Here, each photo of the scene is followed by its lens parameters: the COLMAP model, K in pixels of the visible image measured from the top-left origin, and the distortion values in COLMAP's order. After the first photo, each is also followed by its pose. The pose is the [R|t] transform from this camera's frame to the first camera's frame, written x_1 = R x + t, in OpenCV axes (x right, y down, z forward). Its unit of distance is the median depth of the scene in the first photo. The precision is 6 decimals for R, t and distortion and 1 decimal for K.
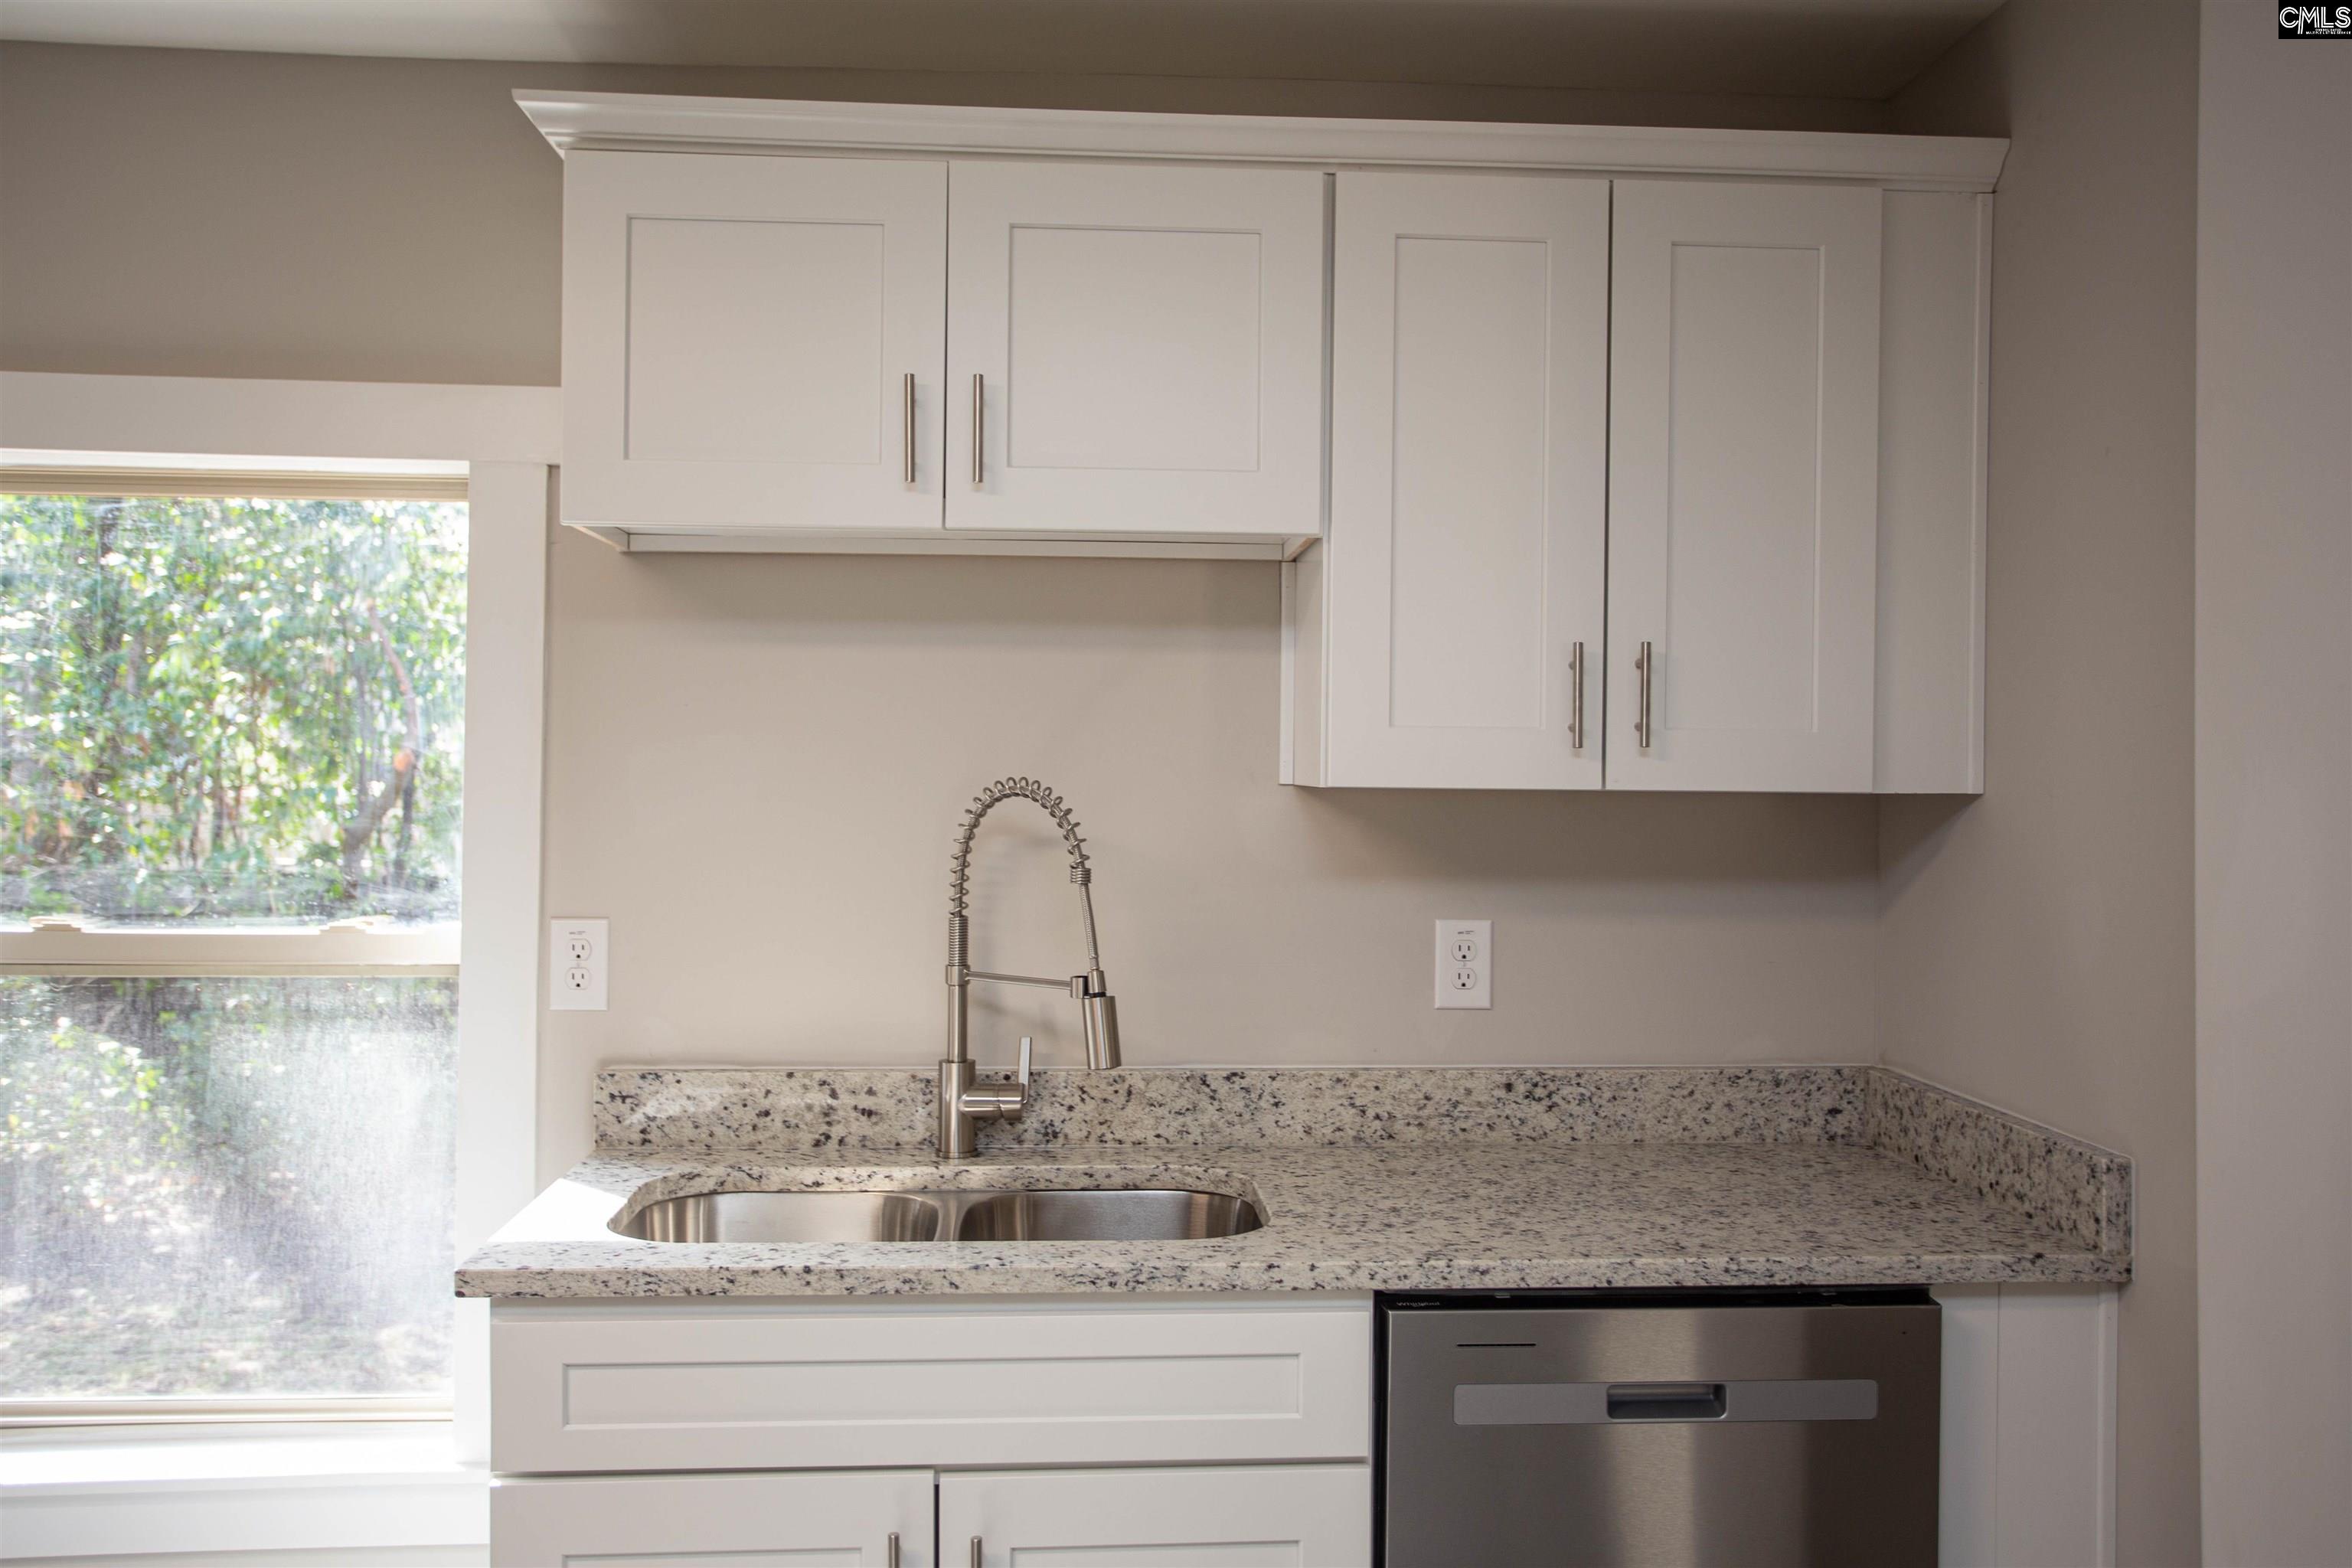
lens RADIAL K [[1946.7, 0, 1176.0], [0, 1946.7, 784.0], [0, 0, 1]] dist [-0.007419, -0.006312]
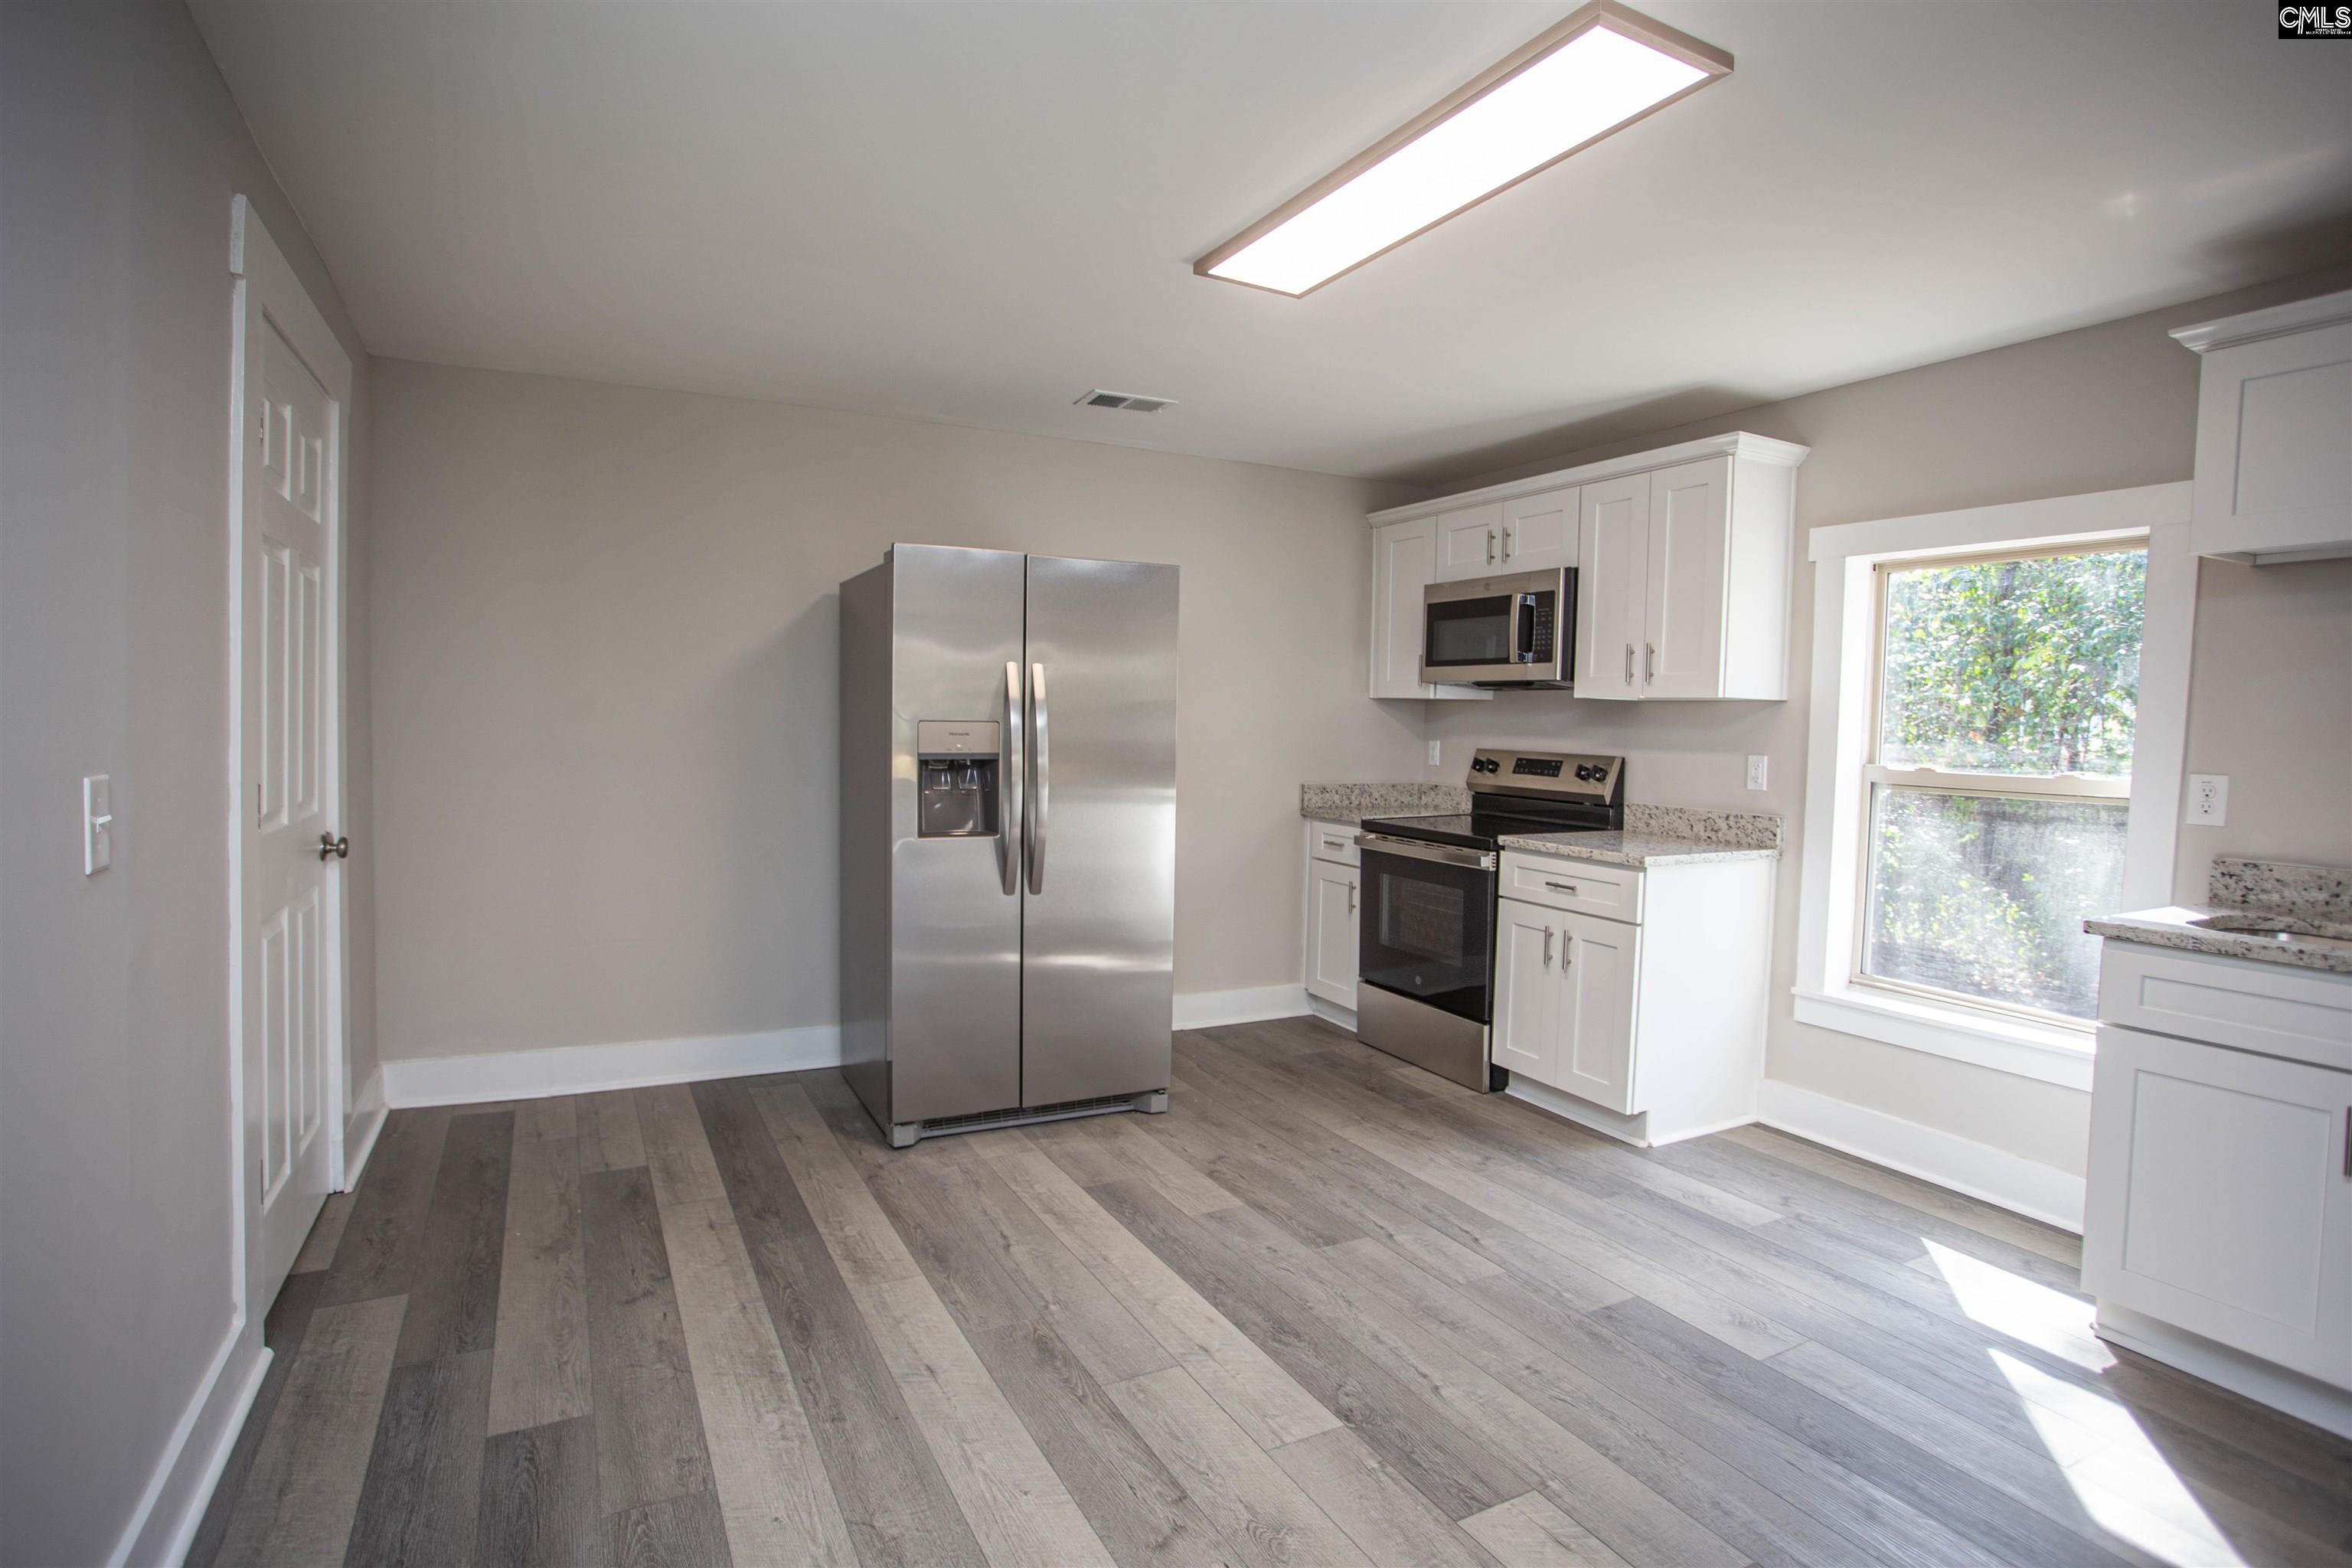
lens RADIAL K [[1277.4, 0, 1176.0], [0, 1277.4, 784.0], [0, 0, 1]] dist [-0.080544, 0.051927]
pose [[0.449026, 0.044356, -0.892417, 0.285183], [-0.023717, 0.999007, 0.037720, 0.057758], [0.893204, 0.004228, 0.449632, -0.363413]]
